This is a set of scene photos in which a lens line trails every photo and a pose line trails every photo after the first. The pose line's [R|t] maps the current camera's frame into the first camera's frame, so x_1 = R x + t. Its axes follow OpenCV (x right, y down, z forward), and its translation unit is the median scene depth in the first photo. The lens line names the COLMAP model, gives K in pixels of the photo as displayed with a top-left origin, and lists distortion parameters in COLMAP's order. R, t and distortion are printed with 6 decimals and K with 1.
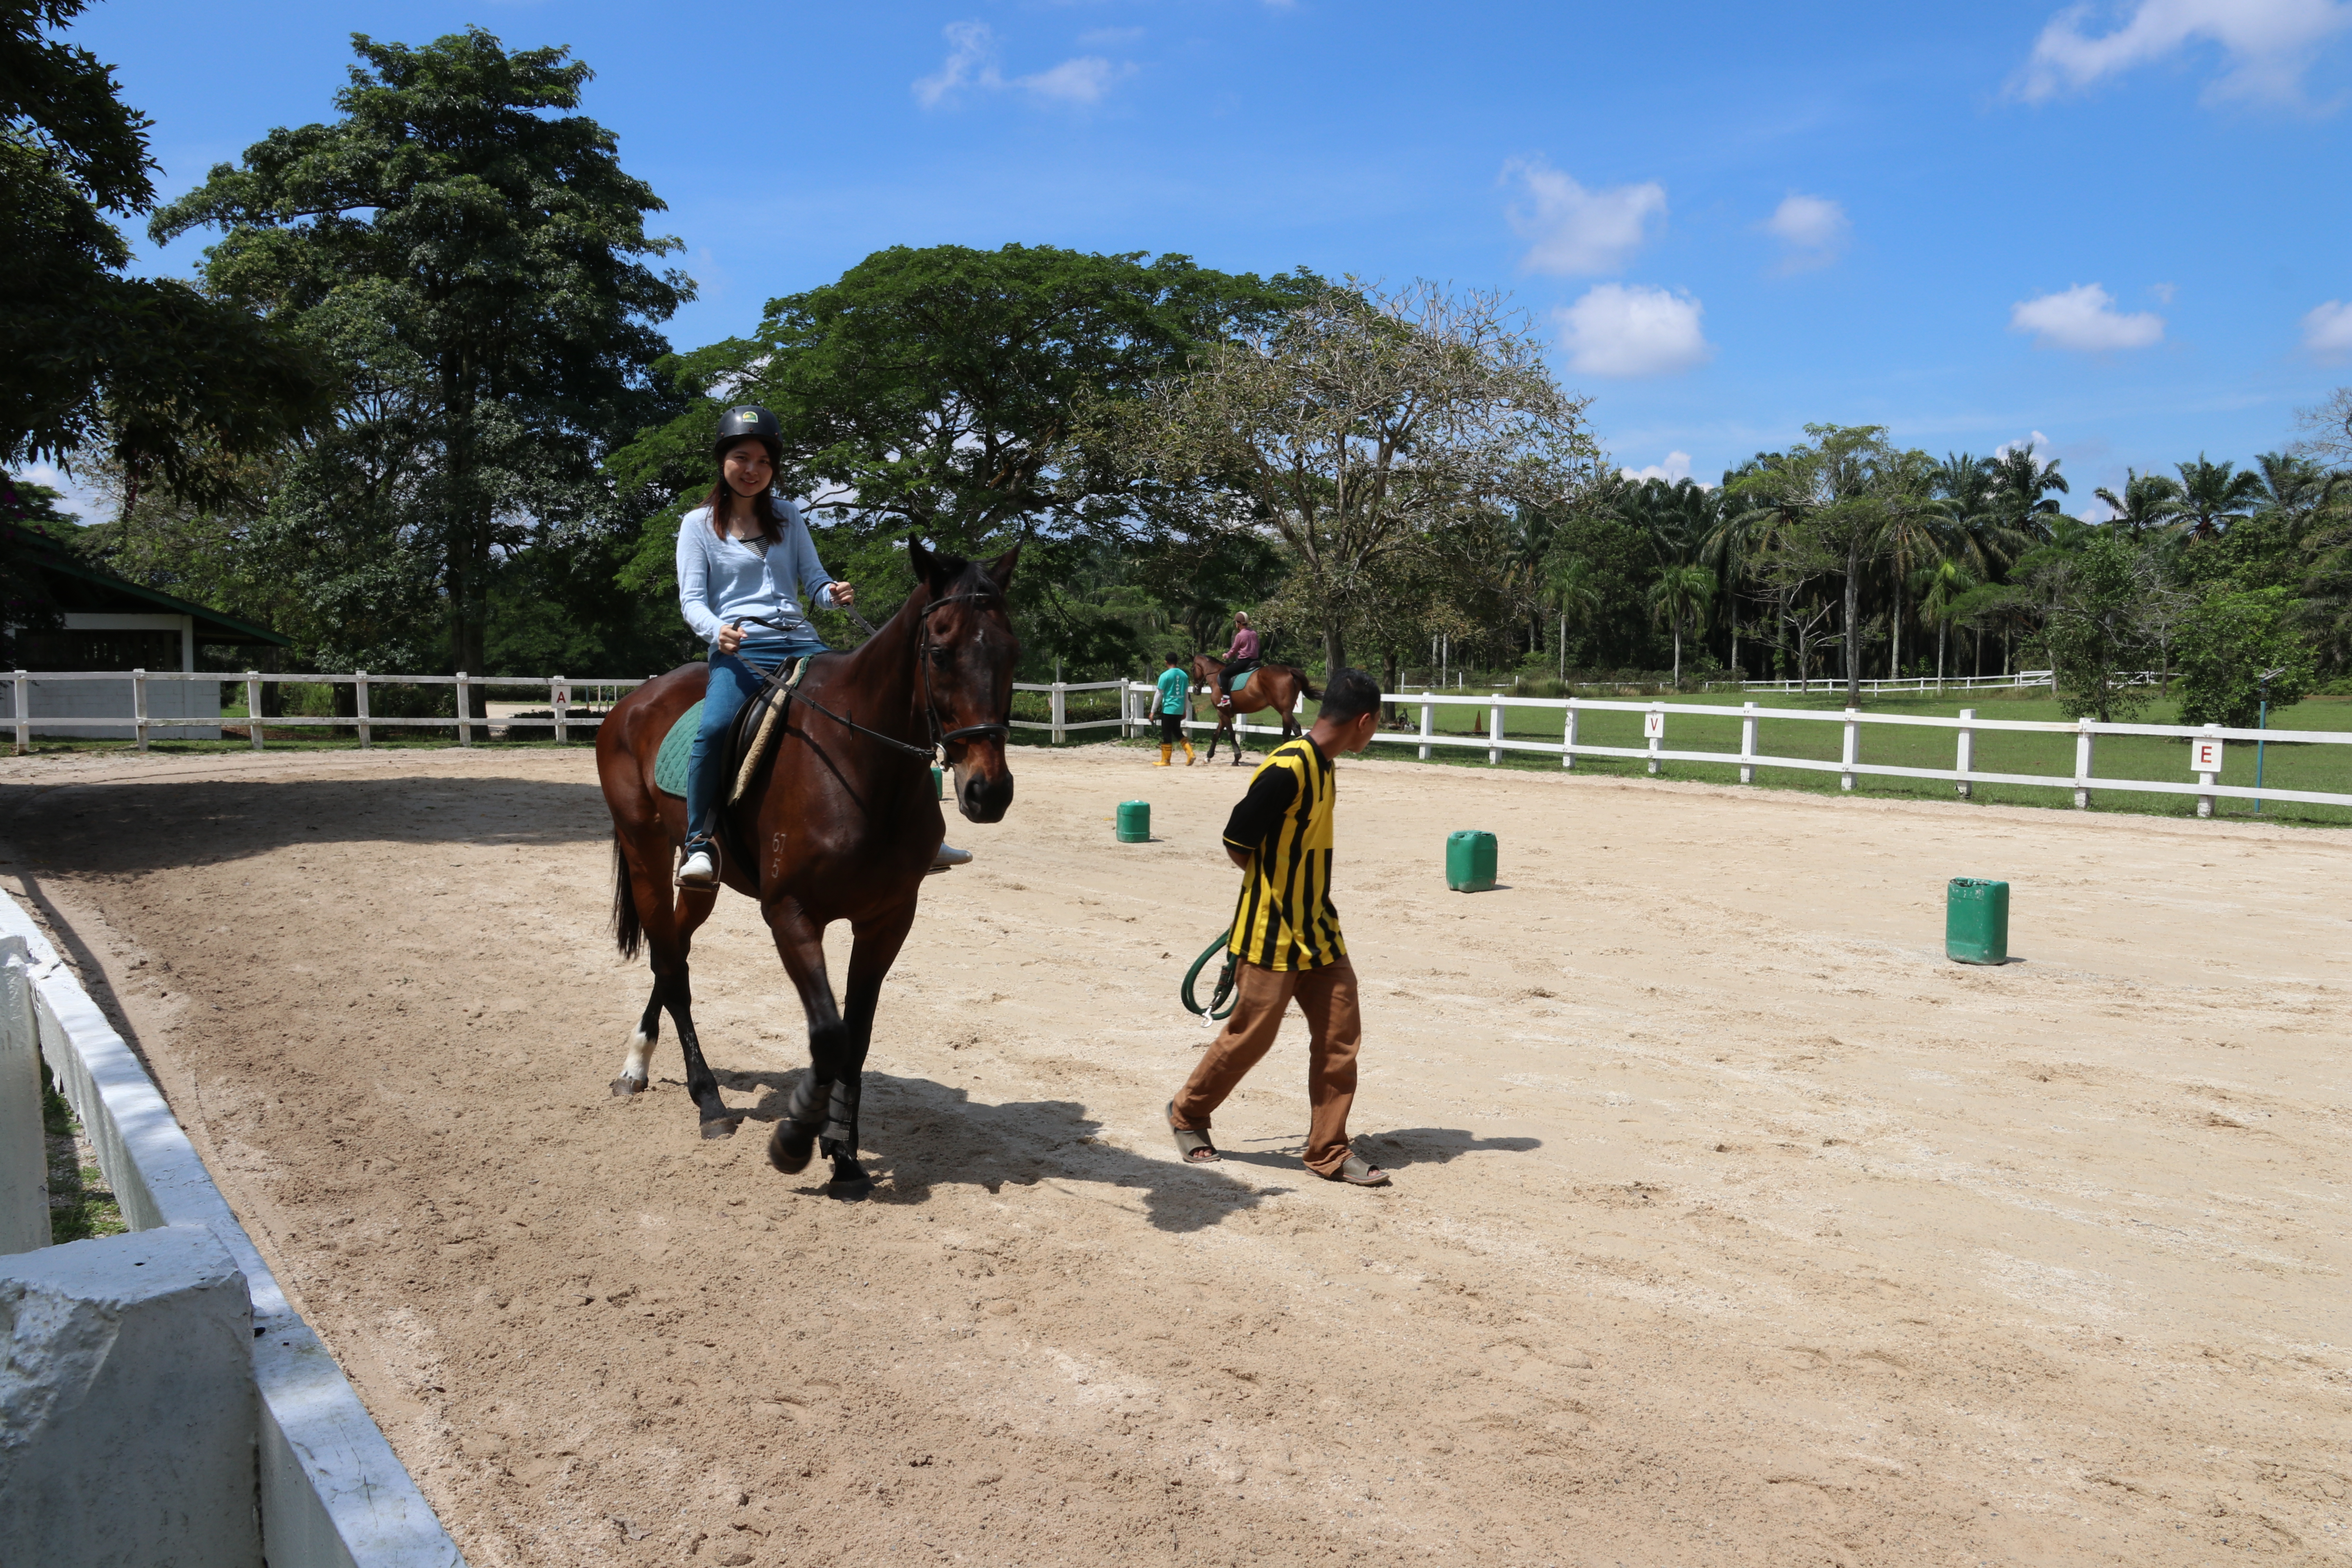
lens RADIAL K [[1846.4, 0, 1171.5], [0, 1846.4, 792.8], [0, 0, 1]] dist [-0.117206, 0.102525]
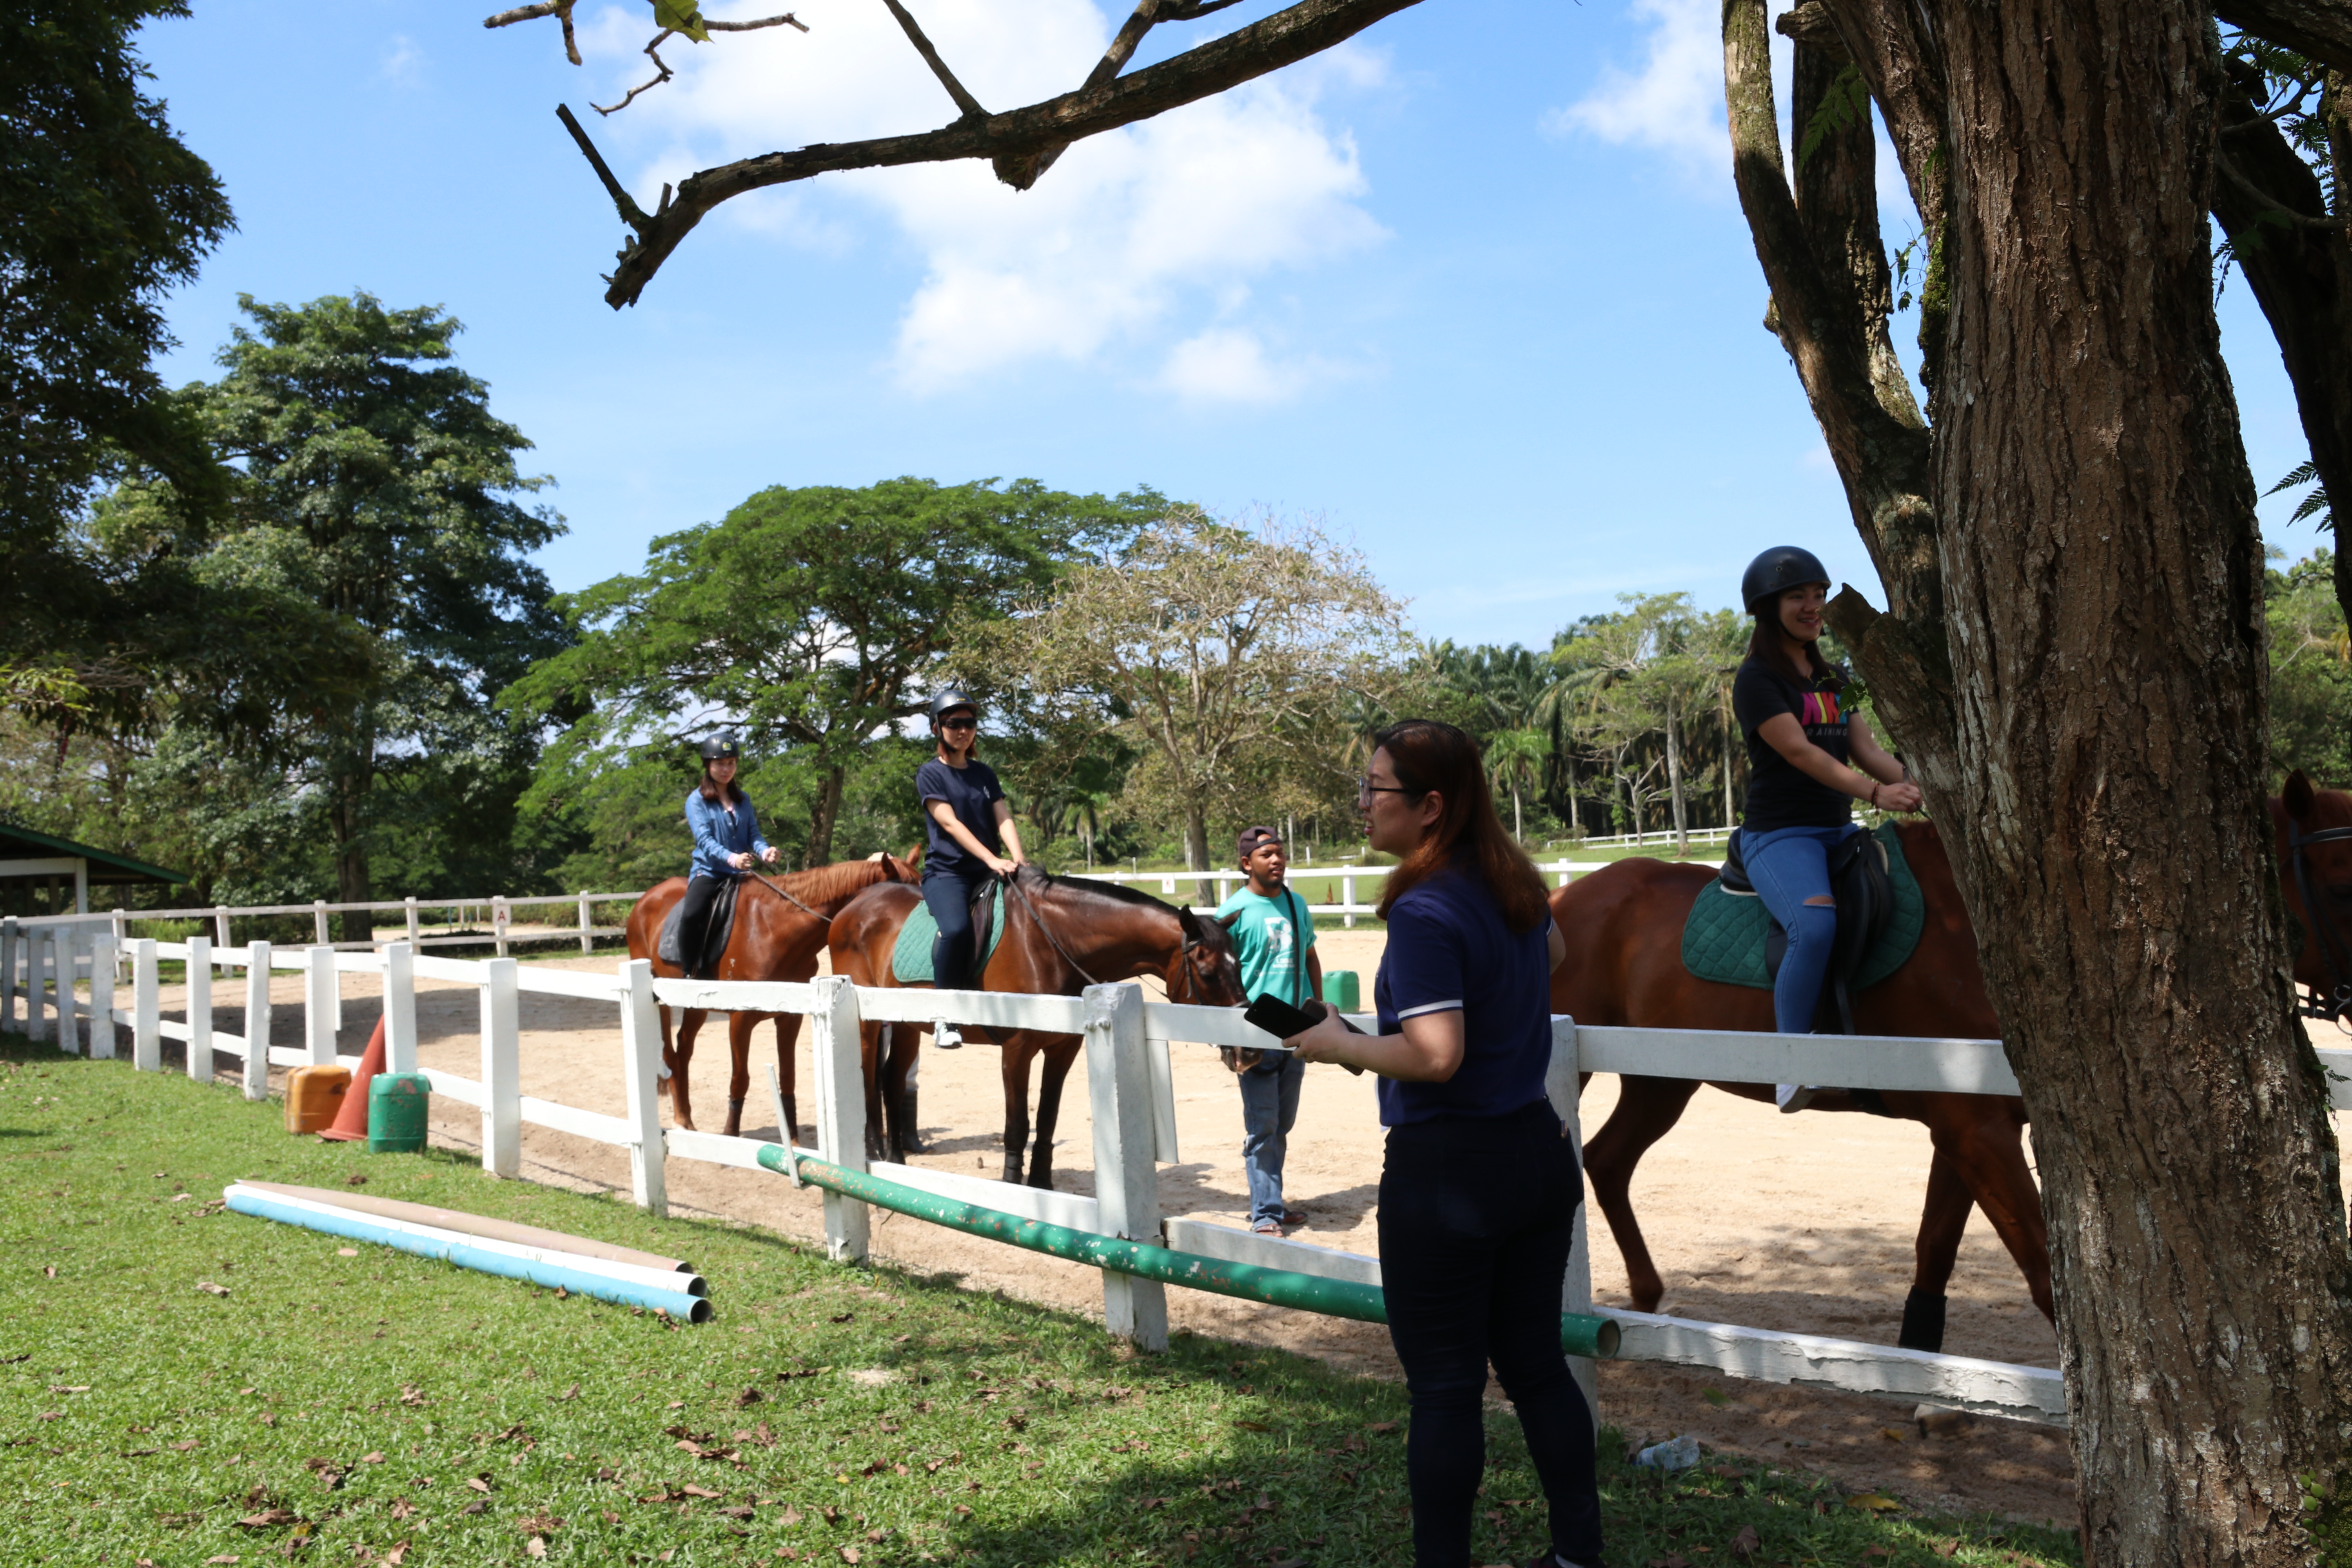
lens RADIAL K [[1912.1, 0, 1176.0], [0, 1912.1, 784.0], [0, 0, 1]] dist [-0.122487, 0.133049]
pose [[0.994545, -0.053591, 0.089492, -0.019572], [0.062628, 0.992869, -0.101432, 0.005747], [-0.083418, 0.106484, 0.990809, -0.102465]]
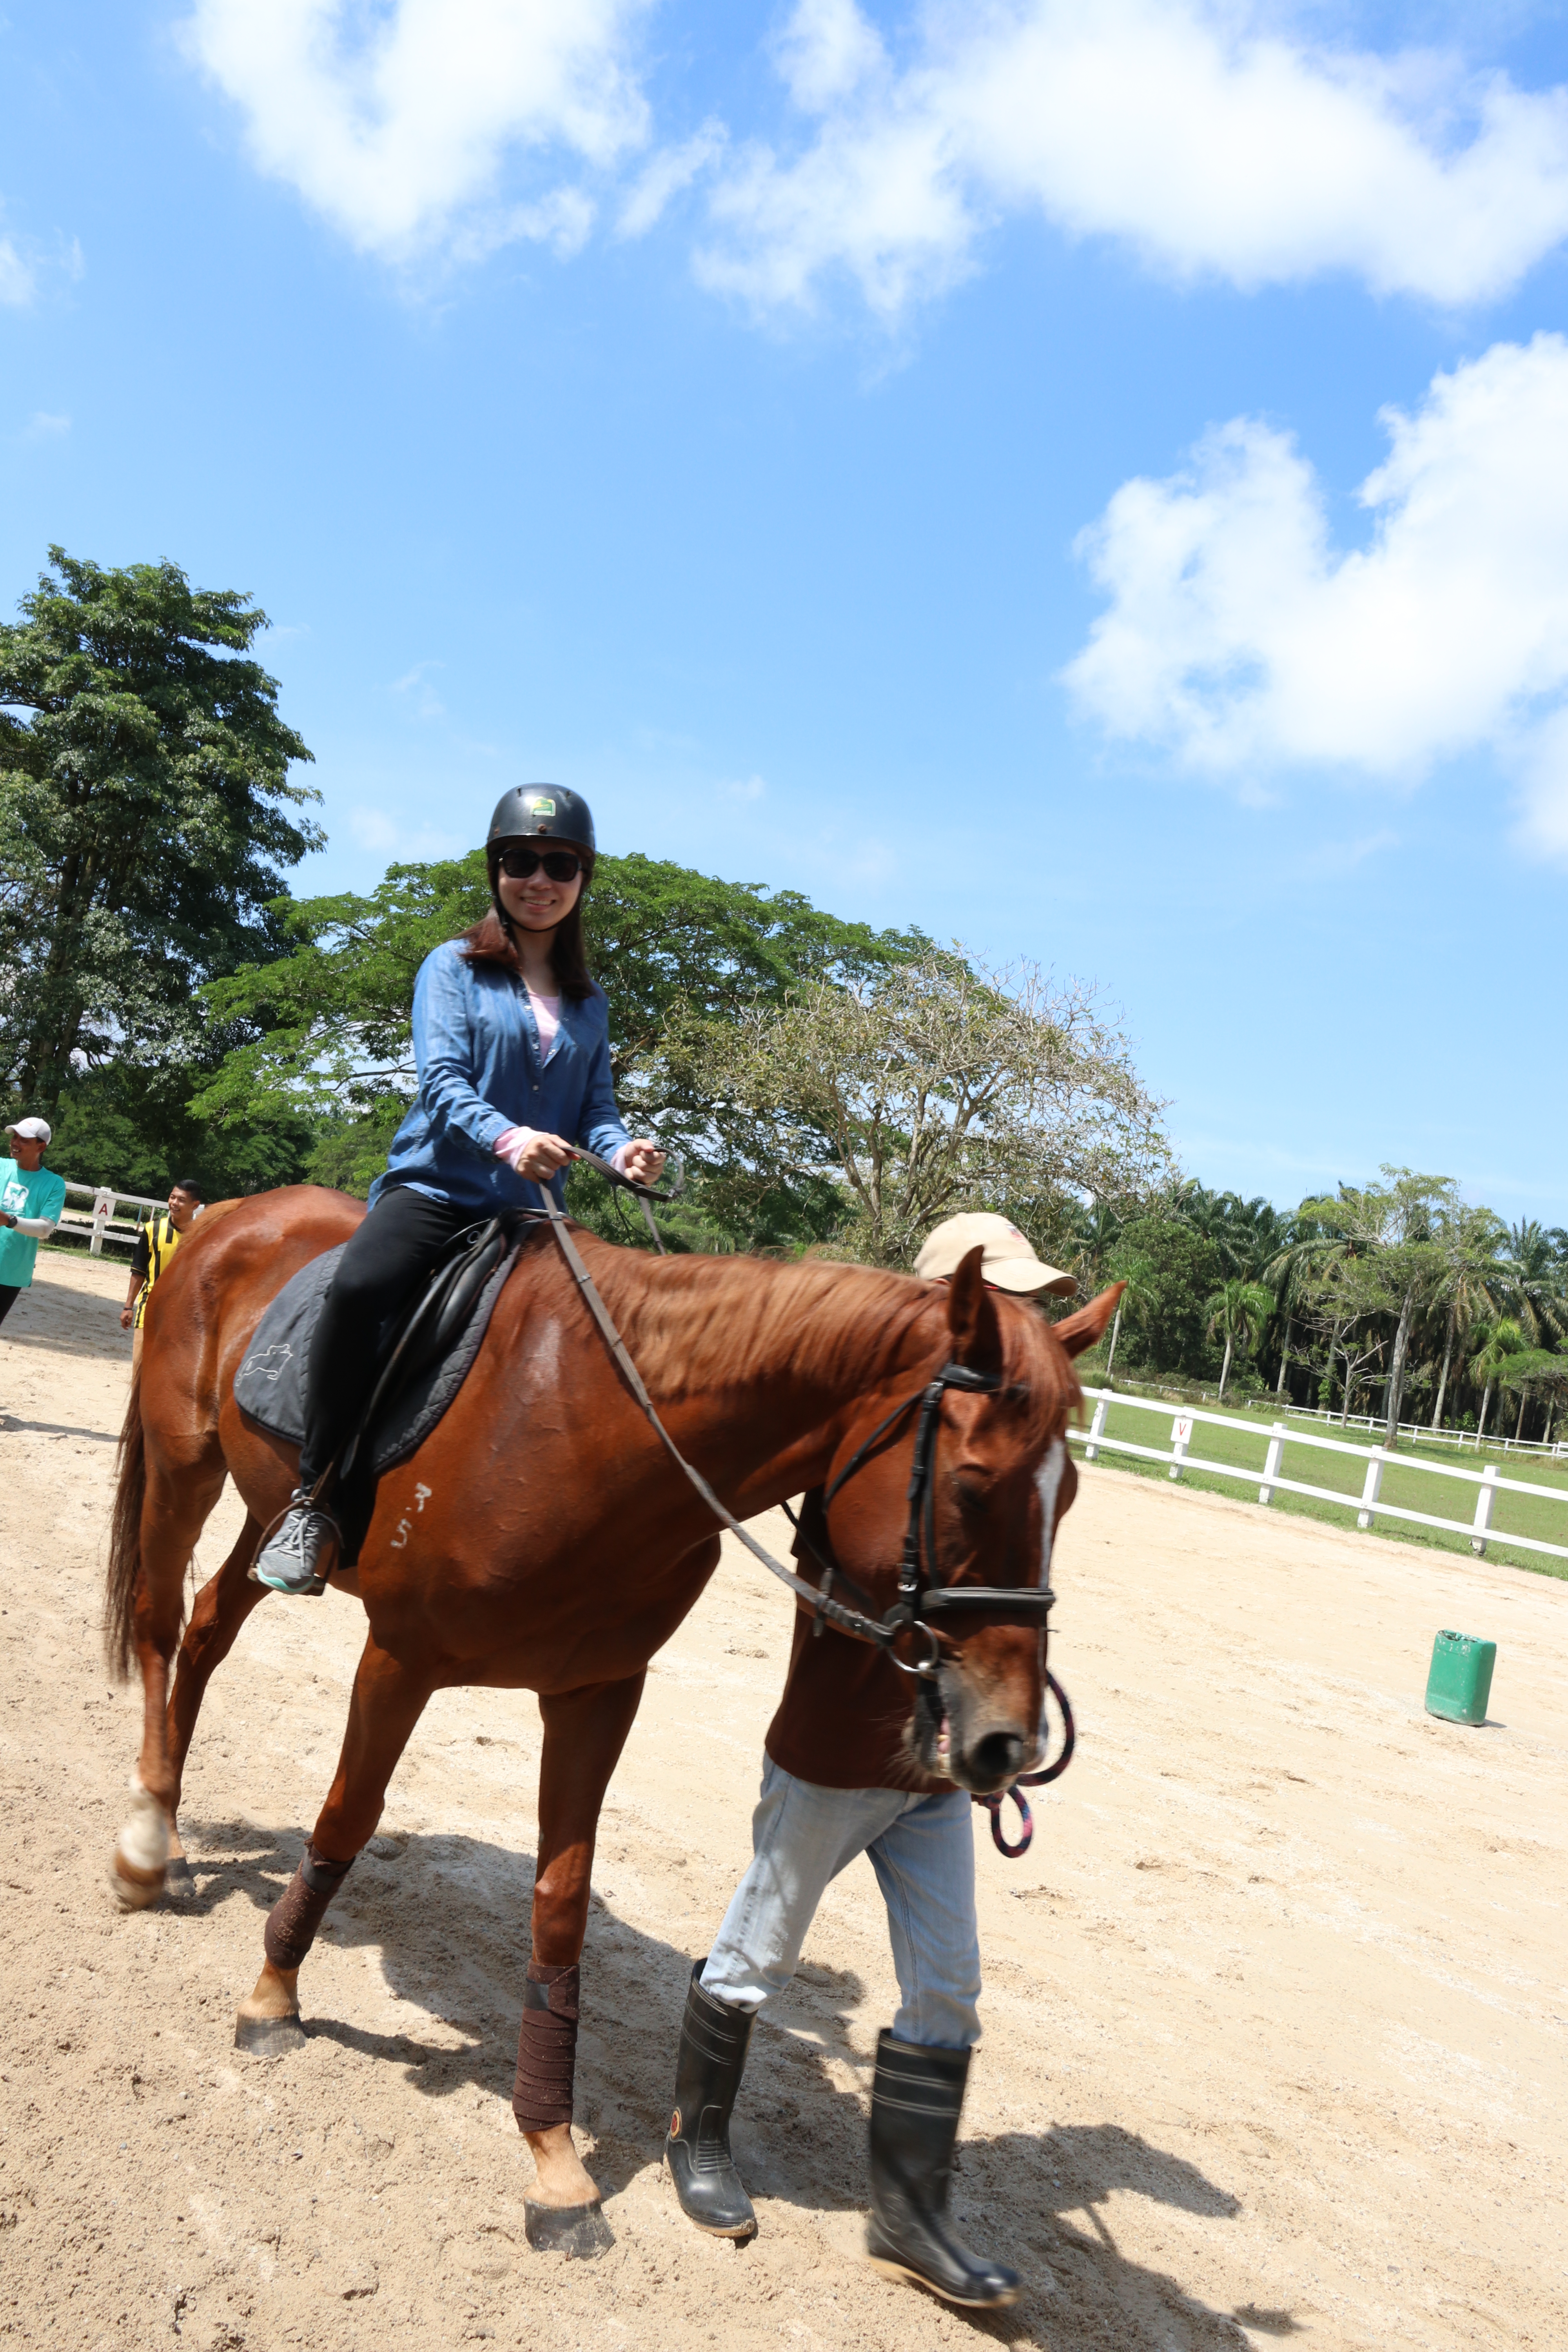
lens RADIAL K [[1848.6, 0, 765.7], [0, 1848.6, 1176.7], [0, 0, 1]] dist [-0.126853, 0.120110]
pose [[0.984401, 0.175717, 0.008796, 0.004898], [-0.172975, 0.975754, -0.134107, 0.000687], [-0.032148, 0.130493, 0.990928, 0.003078]]
